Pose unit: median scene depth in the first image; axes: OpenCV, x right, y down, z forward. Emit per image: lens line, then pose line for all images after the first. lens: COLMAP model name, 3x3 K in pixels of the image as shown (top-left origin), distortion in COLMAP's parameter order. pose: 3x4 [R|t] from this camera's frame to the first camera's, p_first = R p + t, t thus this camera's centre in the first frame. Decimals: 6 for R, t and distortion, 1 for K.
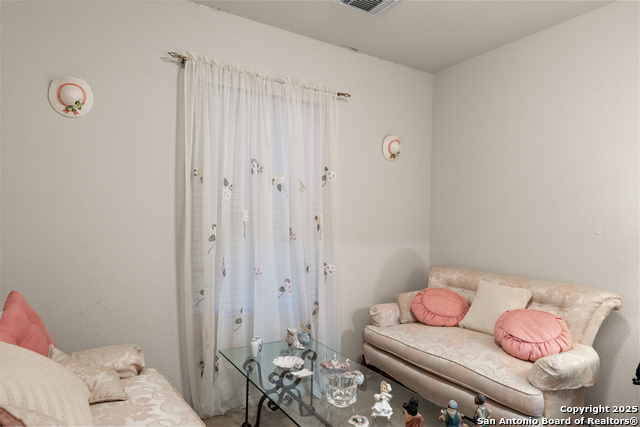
lens RADIAL K [[396.0, 0, 315.6], [0, 396.0, 212.8], [0, 0, 1]] dist [-0.005713, -0.002224]
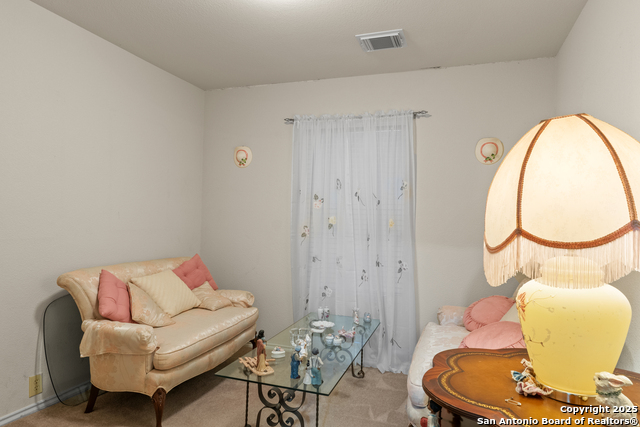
lens RADIAL K [[396.0, 0, 315.6], [0, 396.0, 212.8], [0, 0, 1]] dist [-0.005713, -0.002224]
pose [[0.626546, -0.023795, -0.779021, 0.892603], [-0.000126, 0.999531, -0.030632, 0.024743], [0.779385, 0.019290, 0.626249, 0.088782]]
